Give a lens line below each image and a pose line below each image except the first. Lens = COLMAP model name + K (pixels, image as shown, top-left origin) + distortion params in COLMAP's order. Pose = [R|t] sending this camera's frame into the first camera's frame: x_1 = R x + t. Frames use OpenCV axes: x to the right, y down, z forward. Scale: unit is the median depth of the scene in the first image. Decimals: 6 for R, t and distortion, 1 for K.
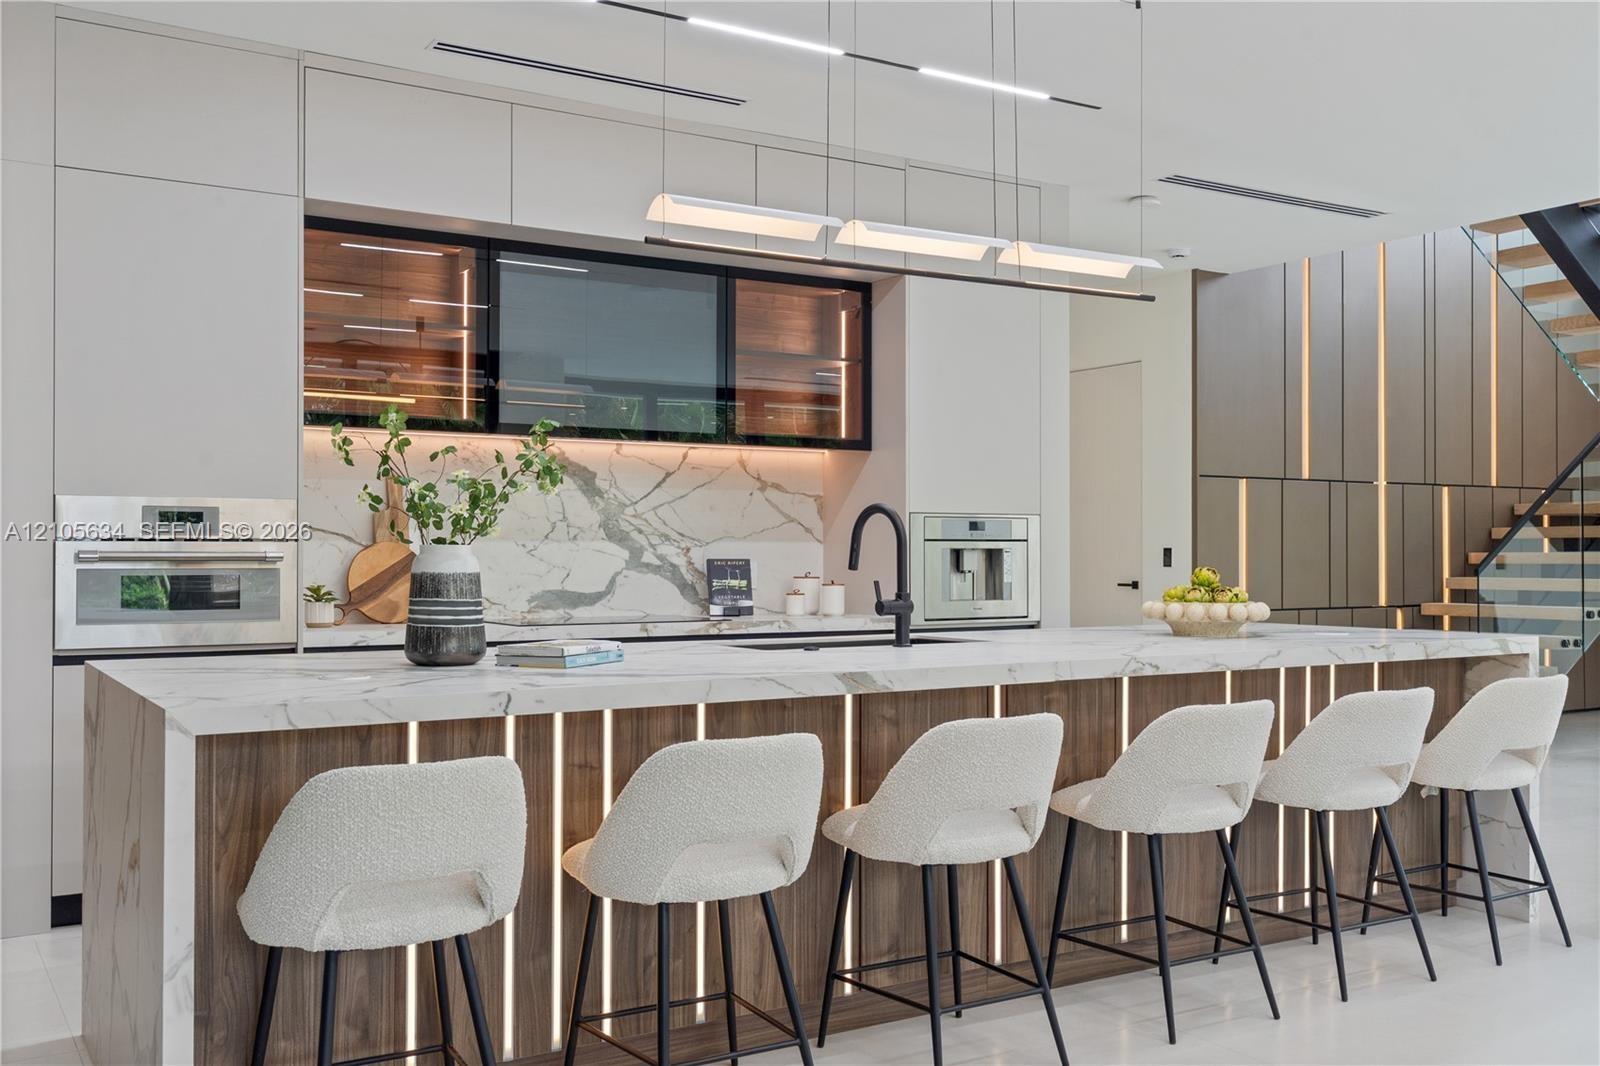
lens RADIAL K [[1496.7, 0, 826.8], [0, 1496.7, 543.0], [0, 0, 1]] dist [0.009995, 0.000000]
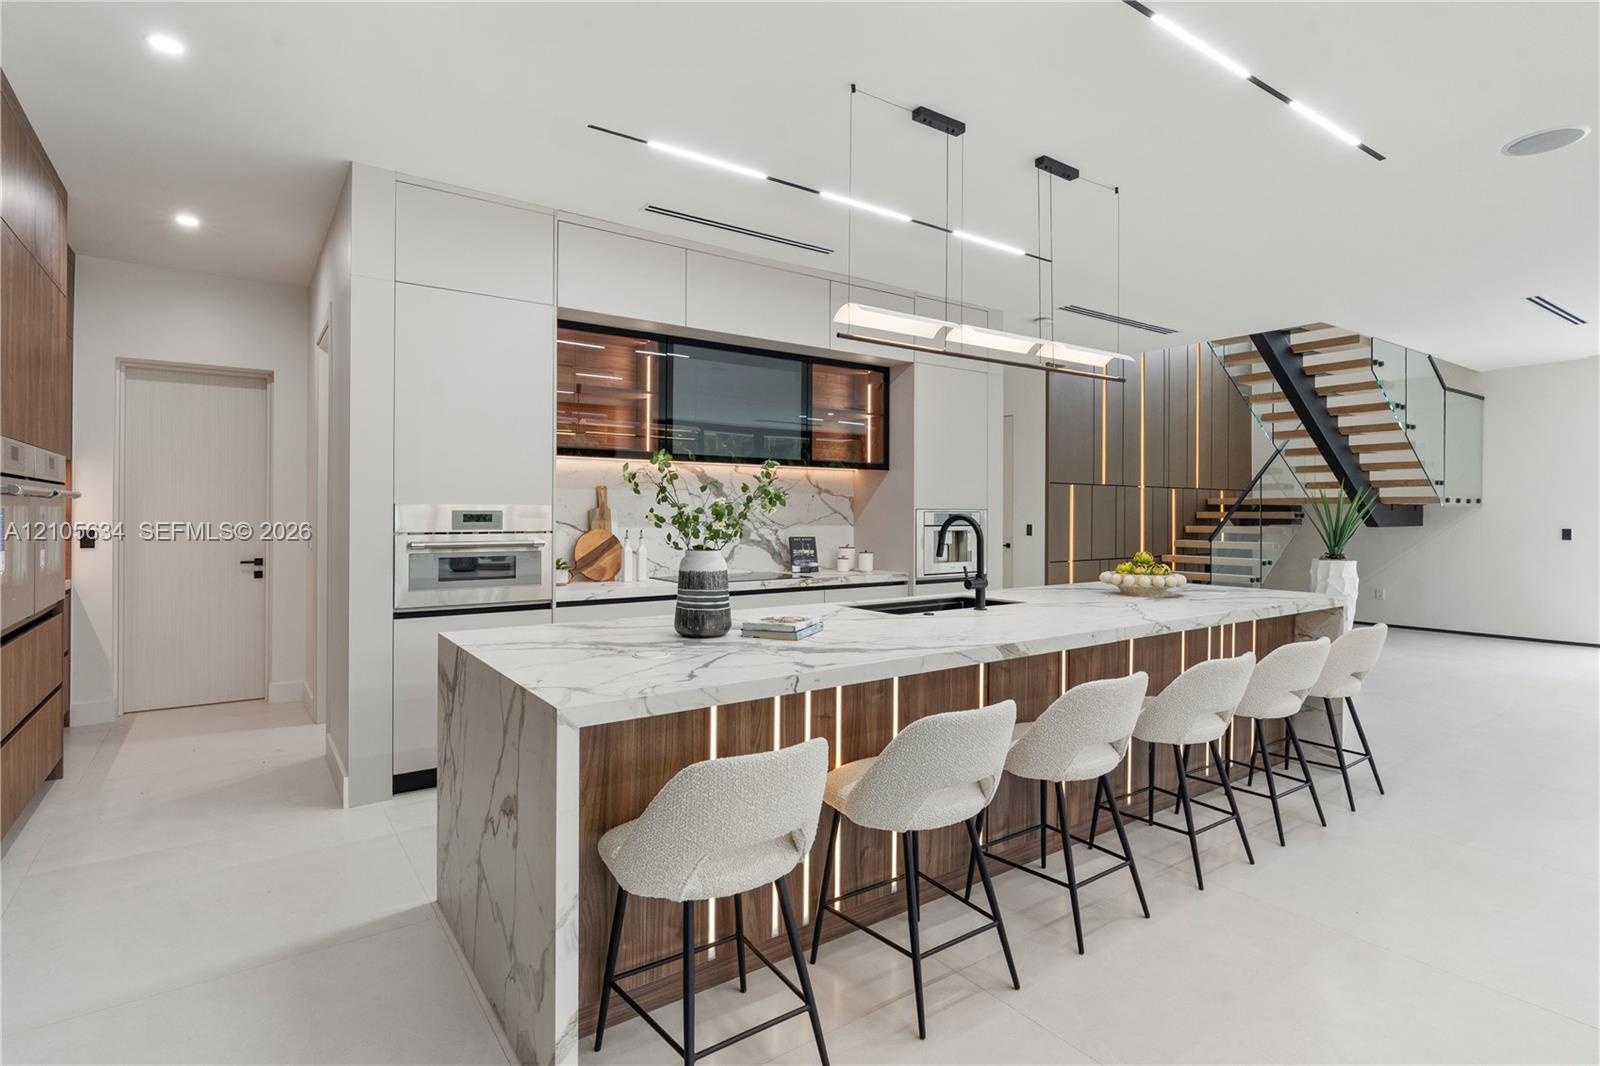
lens RADIAL K [[805.7, 0, 812.2], [0, 805.7, 509.9], [0, 0, 1]] dist [-0.012925, 0.000599]
pose [[0.998121, 0.003673, 0.061169, -0.140613], [-0.003835, 0.999989, 0.002523, -0.027088], [-0.061159, -0.002753, 0.998124, 0.171362]]
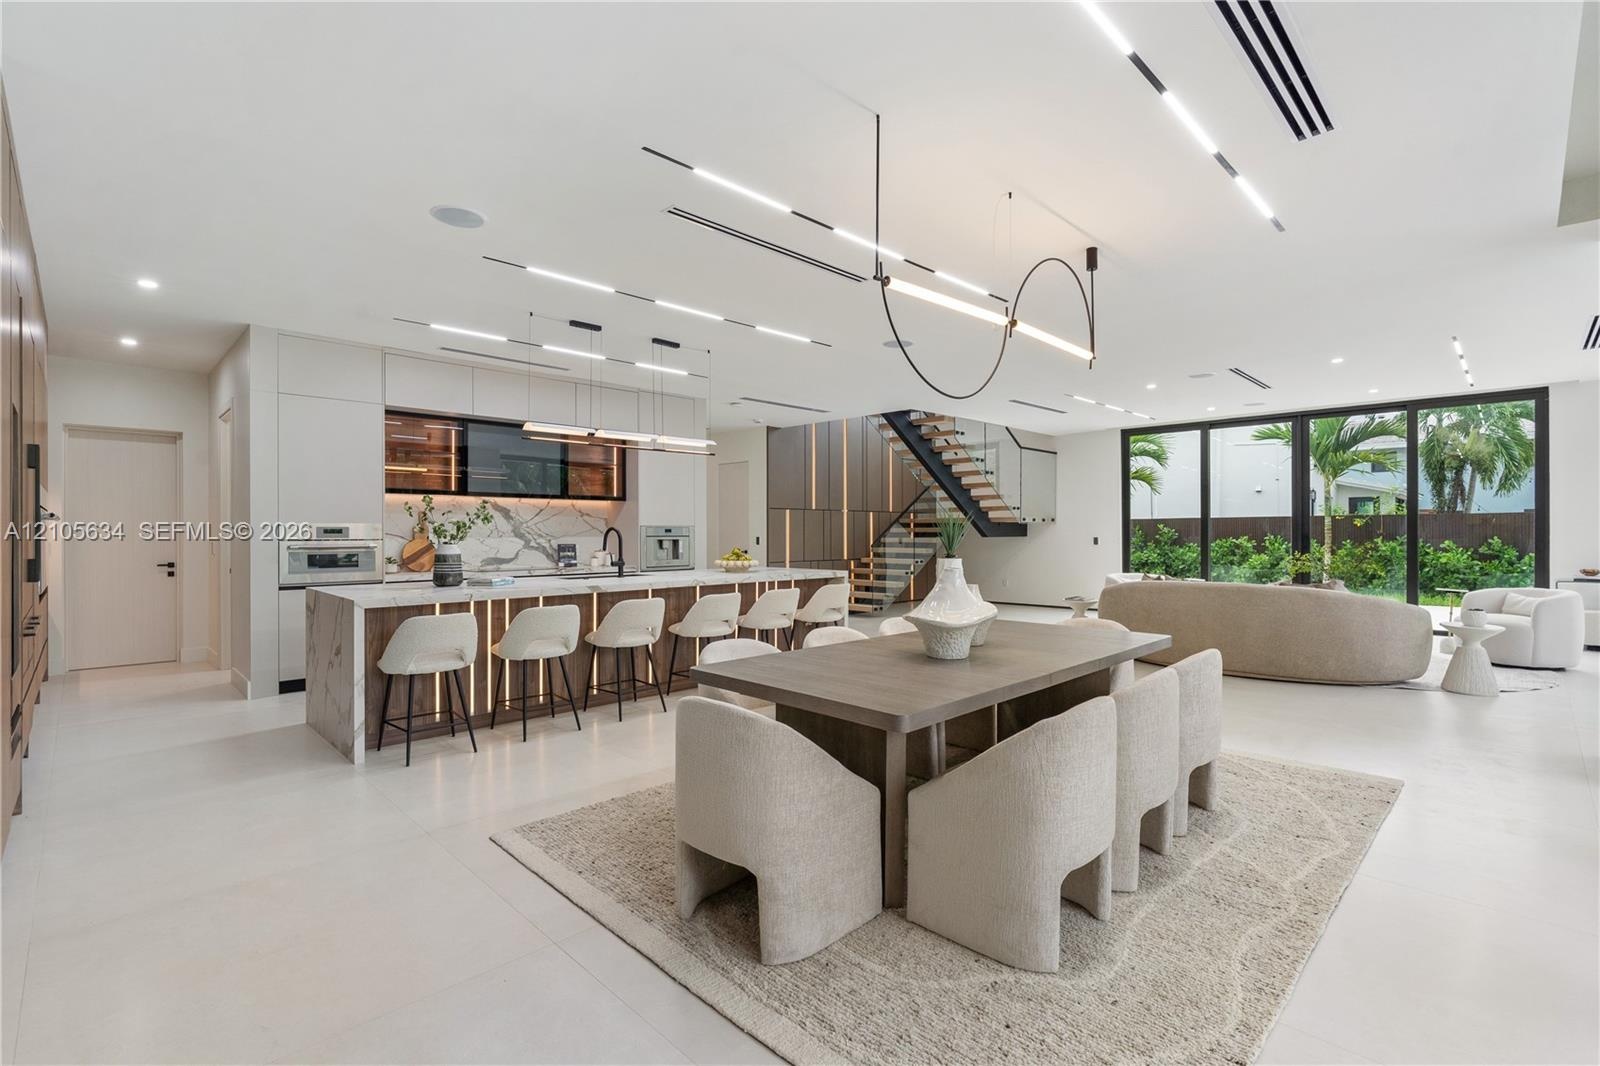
lens RADIAL K [[725.7, 0, 813.5], [0, 725.7, 533.4], [0, 0, 1]] dist [-0.007973, -0.001177]
pose [[0.973894, -0.002712, 0.226985, 0.079379], [0.001304, 0.999979, 0.006355, -0.019106], [-0.226998, -0.005893, 0.973877, -0.358705]]
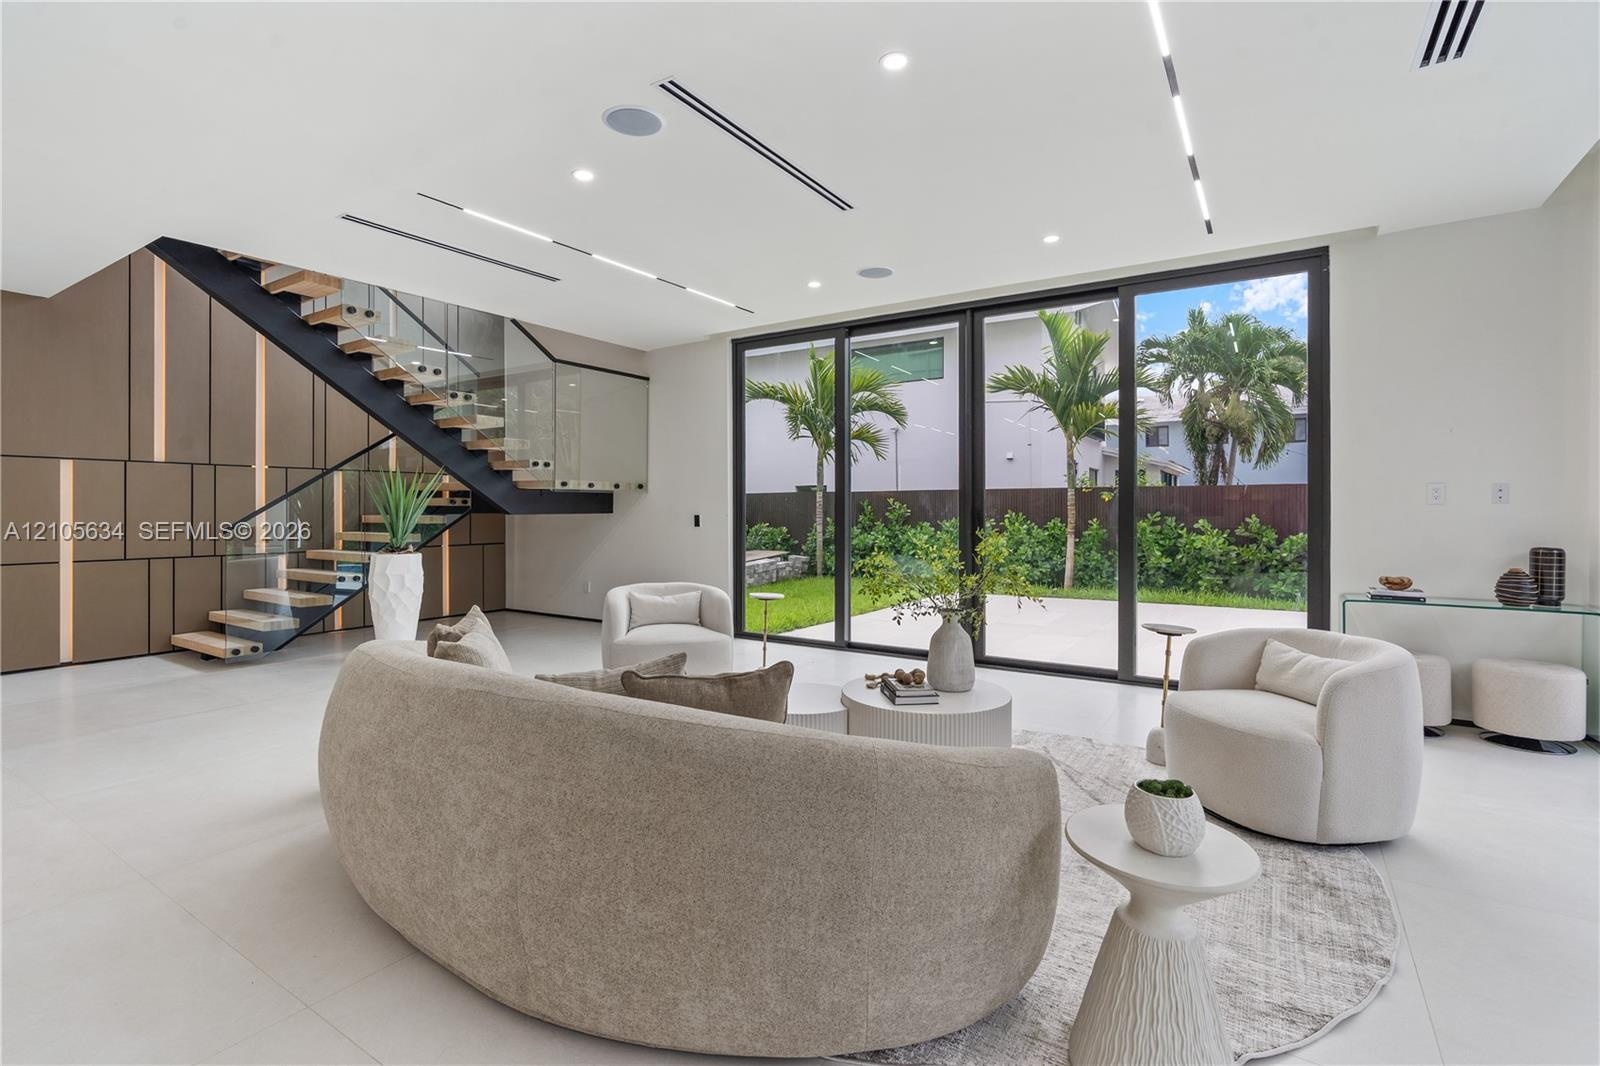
lens RADIAL K [[725.7, 0, 840.0], [0, 725.7, 504.0], [0, 0, 1]] dist [-0.007973, -0.001177]
pose [[0.893937, 0.003645, 0.448177, 1.096340], [-0.003718, 0.999993, -0.000718, -0.012808], [-0.448176, -0.001025, 0.893945, 0.301185]]
